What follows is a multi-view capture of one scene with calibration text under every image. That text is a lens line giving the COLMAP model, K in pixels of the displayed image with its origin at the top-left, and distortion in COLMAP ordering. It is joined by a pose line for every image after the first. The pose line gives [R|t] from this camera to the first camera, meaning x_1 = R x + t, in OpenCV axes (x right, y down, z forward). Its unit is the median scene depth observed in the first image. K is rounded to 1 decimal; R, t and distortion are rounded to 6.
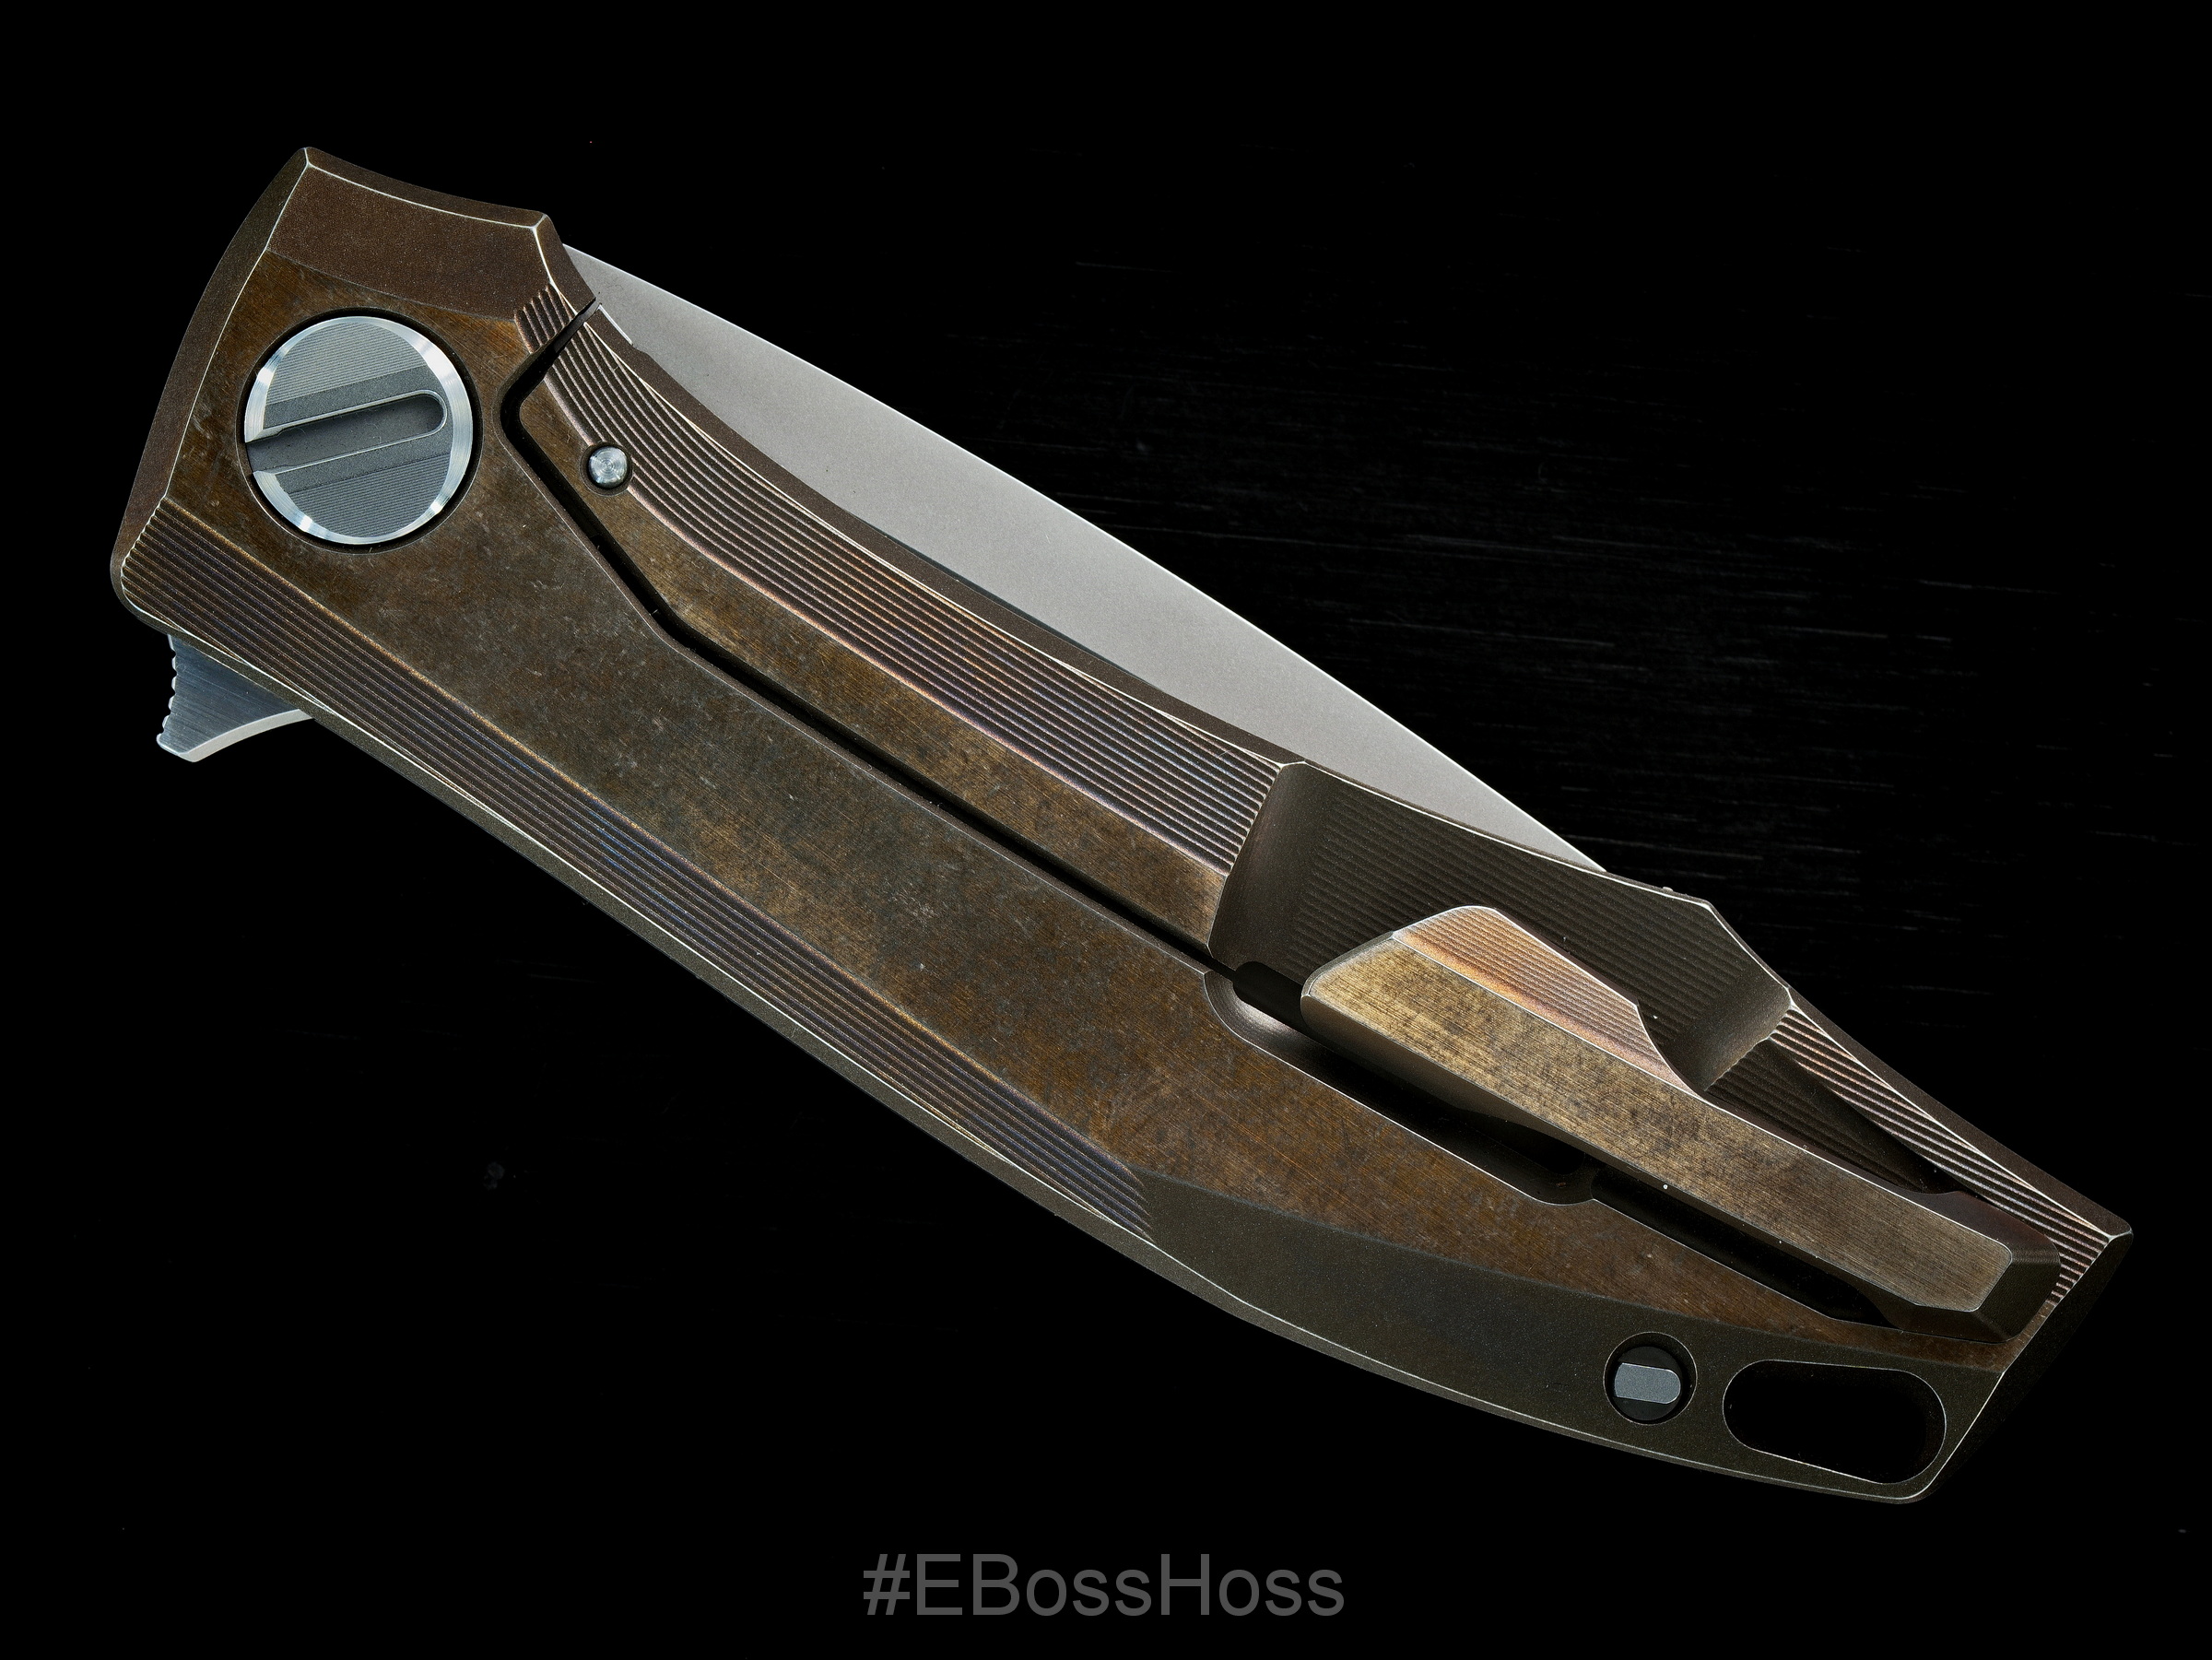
lens RADIAL K [[4857.5, 0, 1103.0], [0, 4857.5, 830.6], [0, 0, 1]] dist [-0.086345, 0.000000]
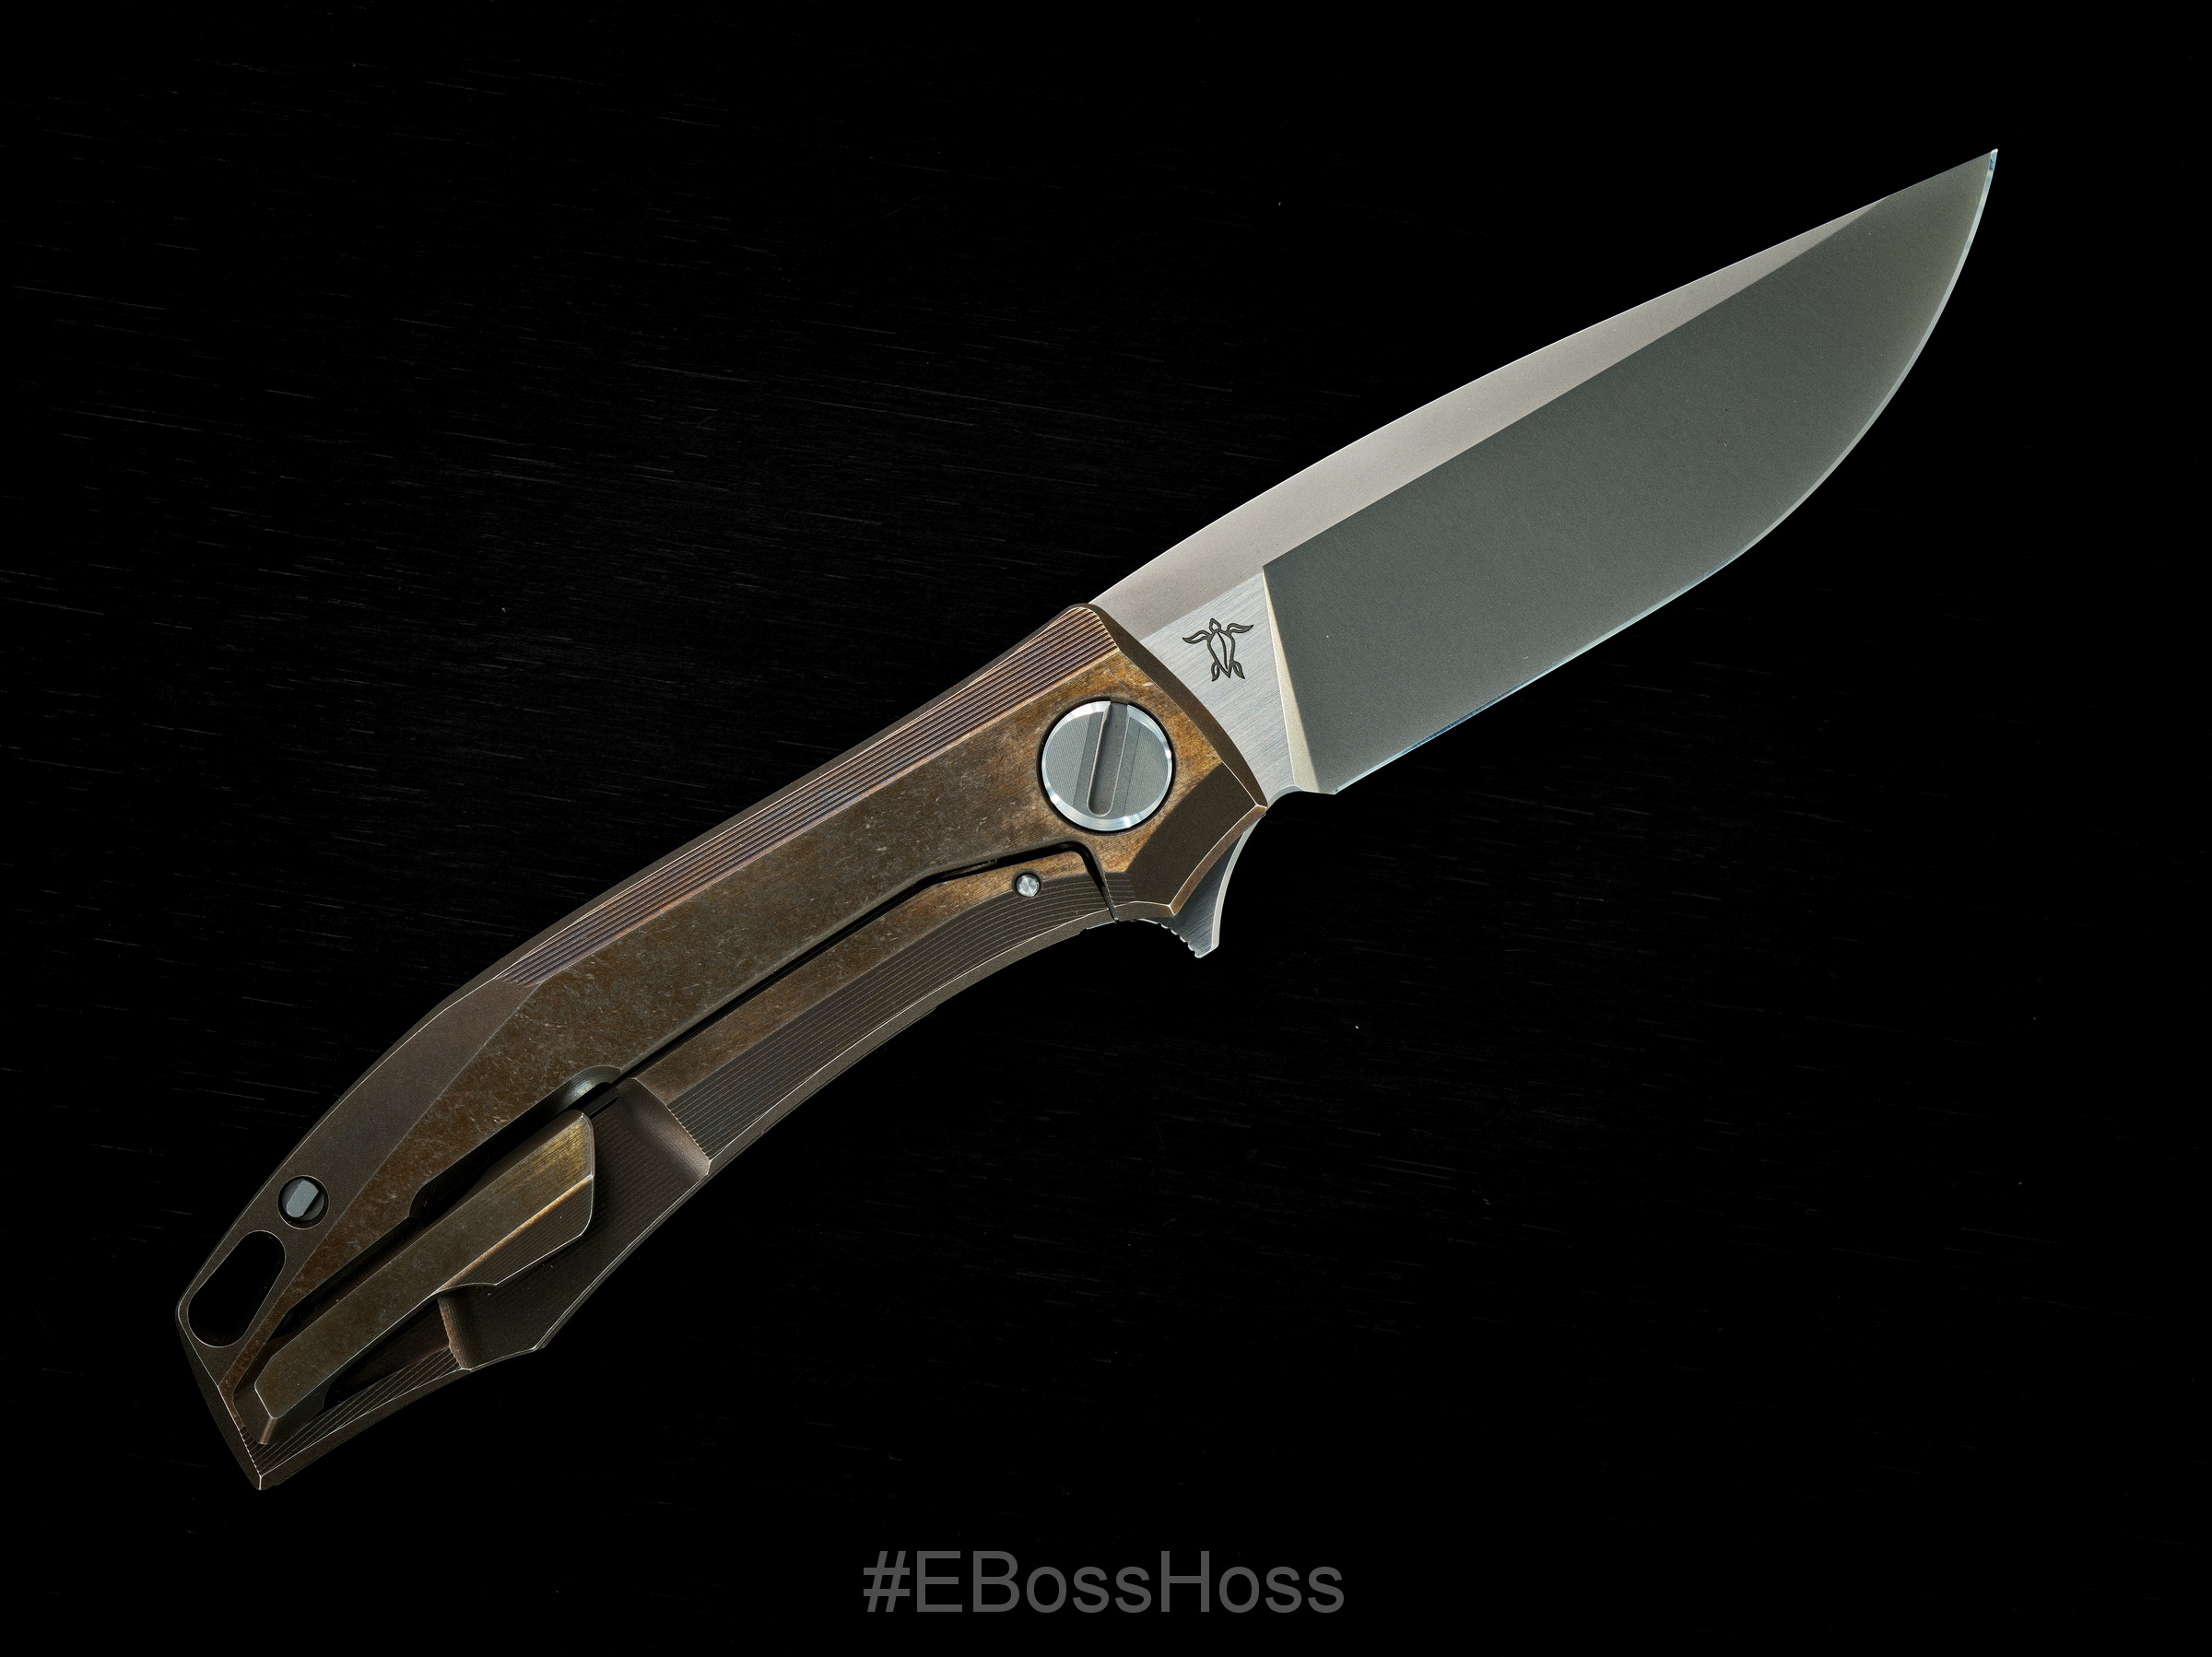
lens RADIAL K [[4857.2, 0, 1107.0], [0, 4857.2, 830.1], [0, 0, 1]] dist [-0.086345, 0.000000]
pose [[-0.423179, 0.904175, -0.058196, -0.030054], [-0.905330, -0.424524, -0.012511, -0.070724], [-0.036018, 0.047392, 0.998227, -0.758492]]
